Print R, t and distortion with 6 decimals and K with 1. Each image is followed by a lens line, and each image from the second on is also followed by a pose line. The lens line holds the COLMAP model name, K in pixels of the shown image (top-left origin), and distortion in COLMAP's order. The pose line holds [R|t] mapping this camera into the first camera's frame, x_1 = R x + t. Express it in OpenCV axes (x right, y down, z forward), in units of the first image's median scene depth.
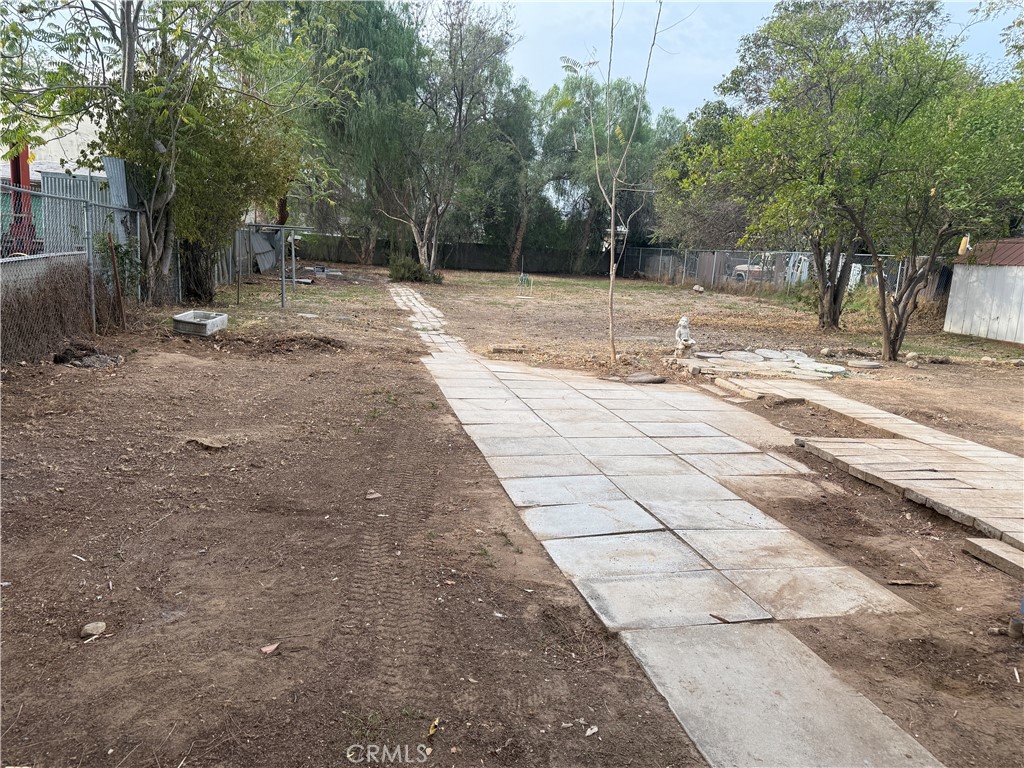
lens RADIAL K [[759.3, 0, 509.1], [0, 759.3, 384.7], [0, 0, 1]] dist [0.046687, -0.042518]
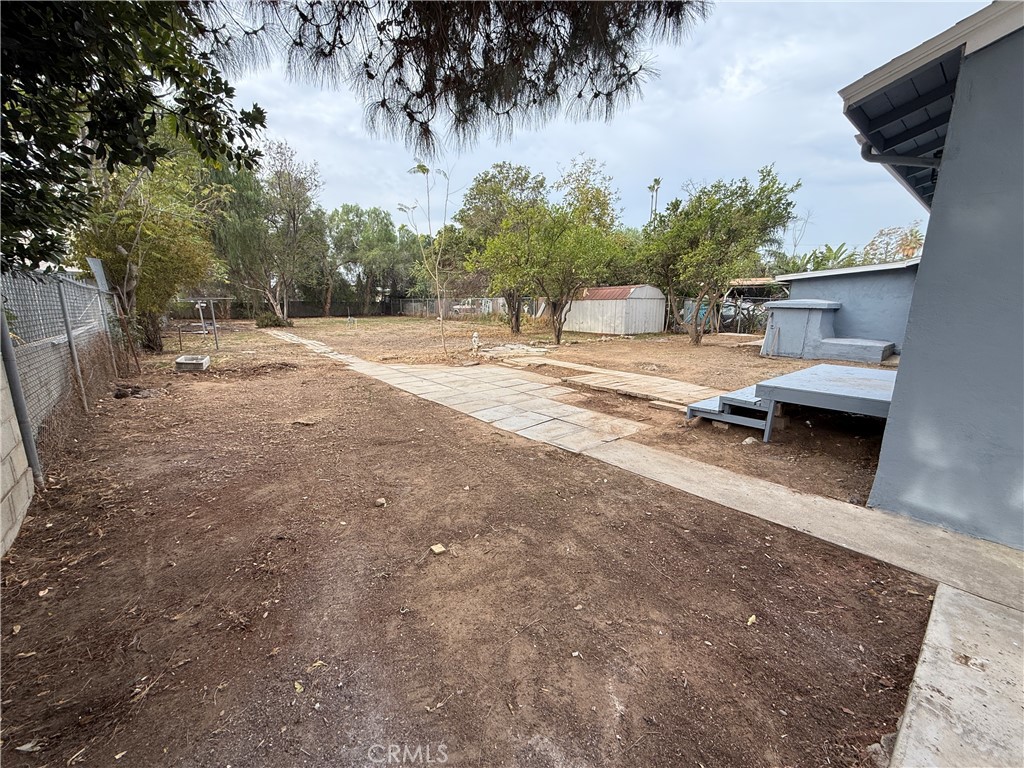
lens RADIAL K [[407.8, 0, 509.4], [0, 407.8, 379.5], [0, 0, 1]] dist [0.000137, 0.000077]
pose [[0.894837, -0.134504, 0.425647, -0.366110], [0.125836, 0.990862, 0.048565, -0.010800], [-0.428289, 0.010104, 0.903585, -0.084827]]
